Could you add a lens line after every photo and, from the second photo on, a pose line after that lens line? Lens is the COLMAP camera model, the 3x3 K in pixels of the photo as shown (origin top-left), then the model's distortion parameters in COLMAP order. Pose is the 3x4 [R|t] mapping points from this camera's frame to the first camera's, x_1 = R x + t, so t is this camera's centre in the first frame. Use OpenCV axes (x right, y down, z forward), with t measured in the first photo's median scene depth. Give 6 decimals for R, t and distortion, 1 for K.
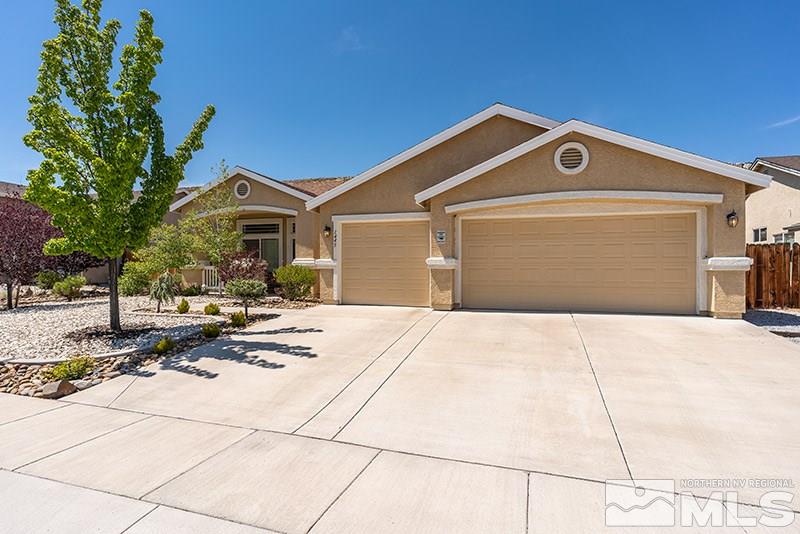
lens RADIAL K [[433.1, 0, 398.7], [0, 433.1, 269.6], [0, 0, 1]] dist [-0.025897, 0.000017]
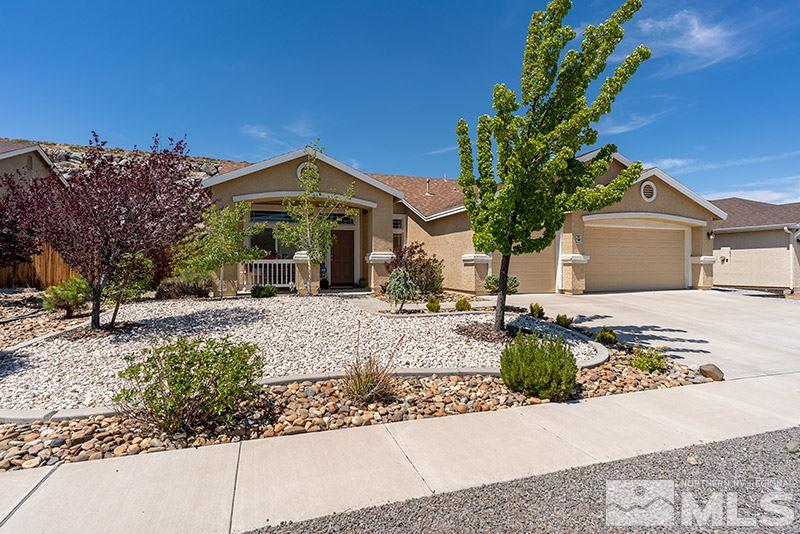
lens RADIAL K [[433.1, 0, 398.1], [0, 433.1, 261.5], [0, 0, 1]] dist [-0.025897, 0.000017]
pose [[0.796876, -0.003373, 0.604133, -1.160267], [0.005590, 0.999983, -0.001789, -0.007685], [-0.604117, 0.004803, 0.796882, 0.293228]]
